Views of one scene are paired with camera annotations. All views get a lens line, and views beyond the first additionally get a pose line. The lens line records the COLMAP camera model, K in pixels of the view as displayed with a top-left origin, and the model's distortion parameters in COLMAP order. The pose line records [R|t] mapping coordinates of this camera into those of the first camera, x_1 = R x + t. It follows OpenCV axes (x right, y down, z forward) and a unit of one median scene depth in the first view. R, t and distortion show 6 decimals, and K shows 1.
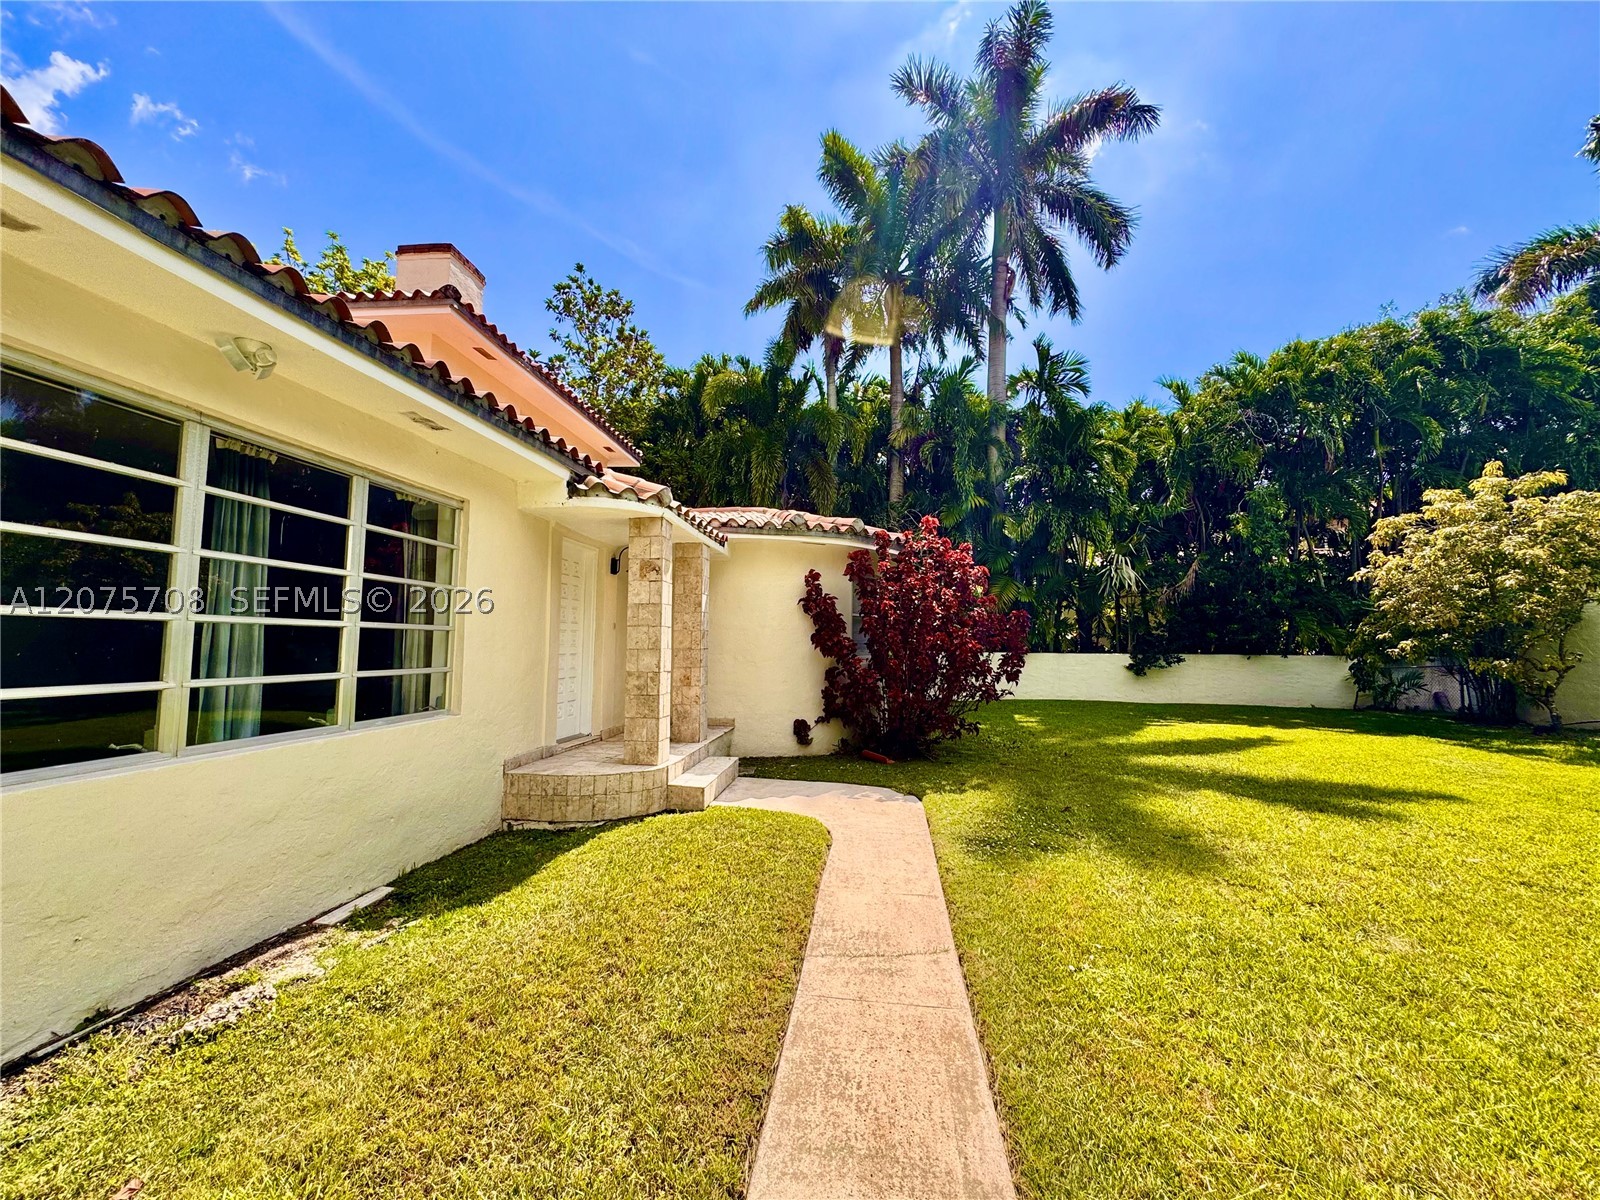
lens RADIAL K [[636.5, 0, 800.0], [0, 636.5, 600.0], [0, 0, 1]] dist [-0.002988, 0.000488]
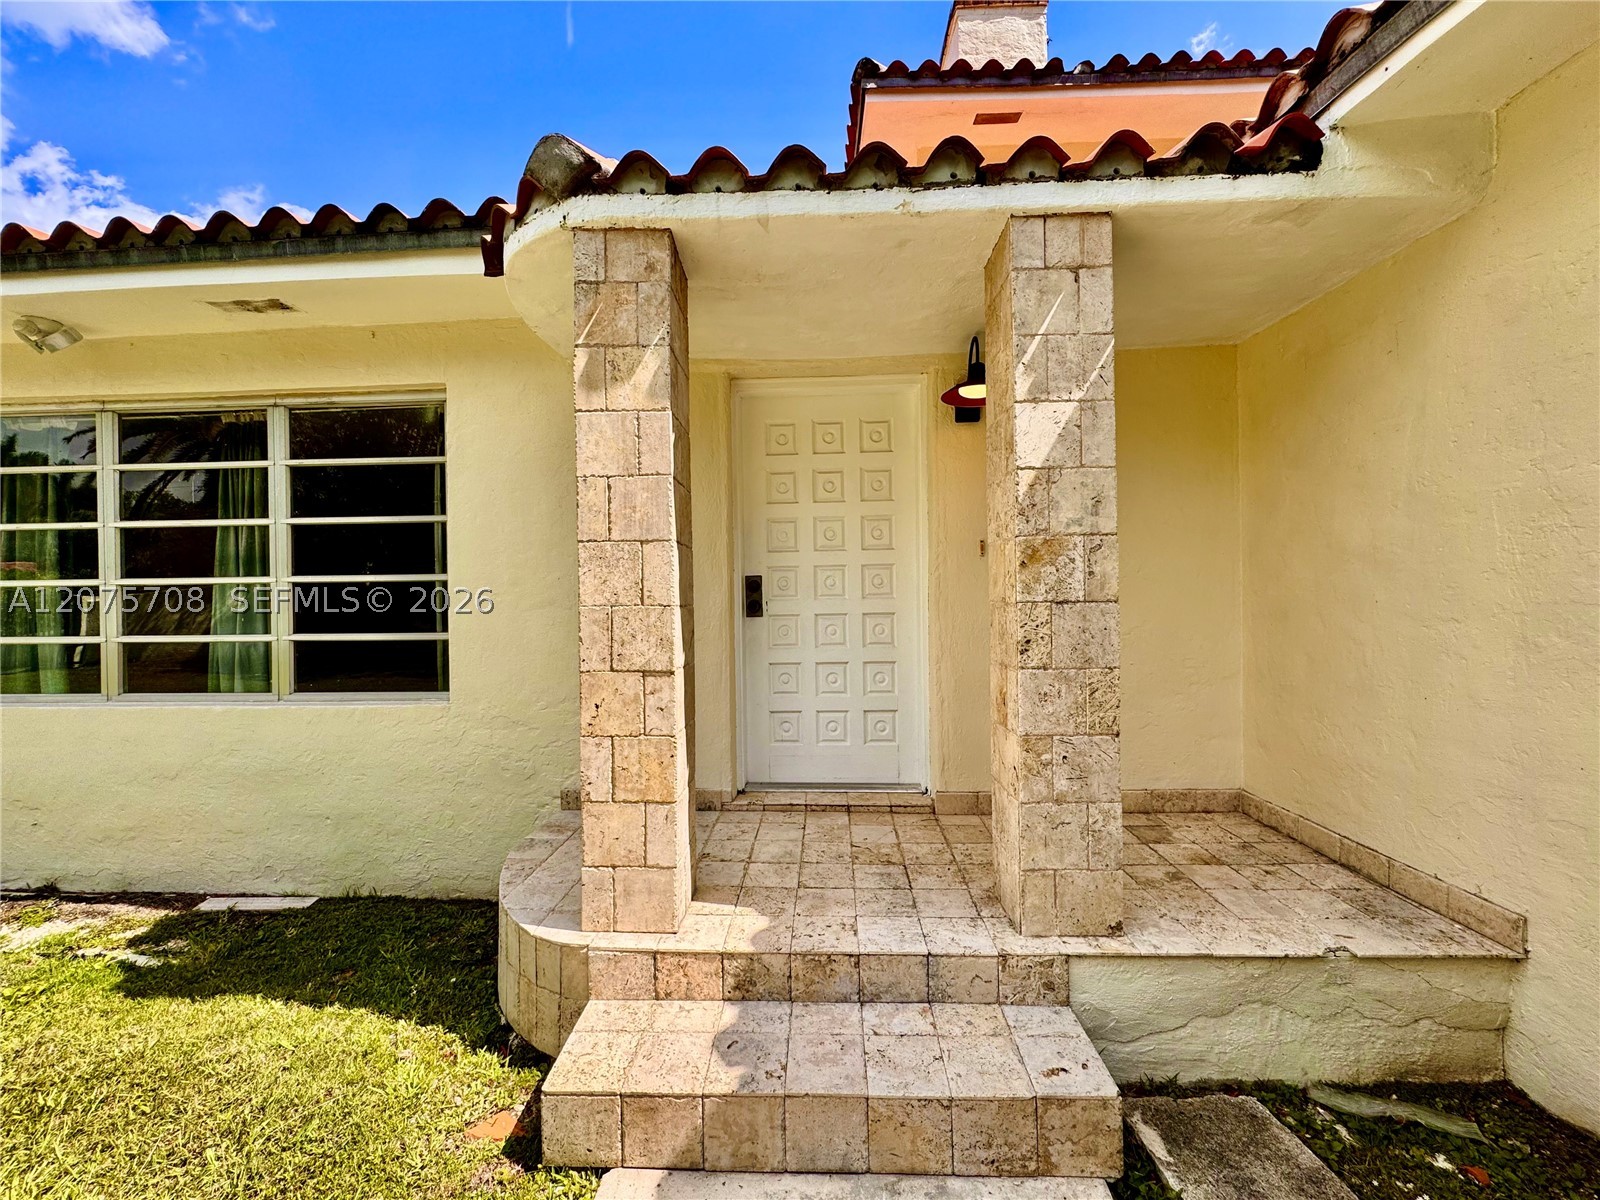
lens RADIAL K [[636.5, 0, 800.0], [0, 636.5, 600.0], [0, 0, 1]] dist [-0.002988, 0.000488]
pose [[0.073322, -0.005537, -0.997293, 0.228537], [0.083779, 0.996484, 0.000627, 0.134779], [0.993783, -0.083598, 0.073528, 1.769820]]
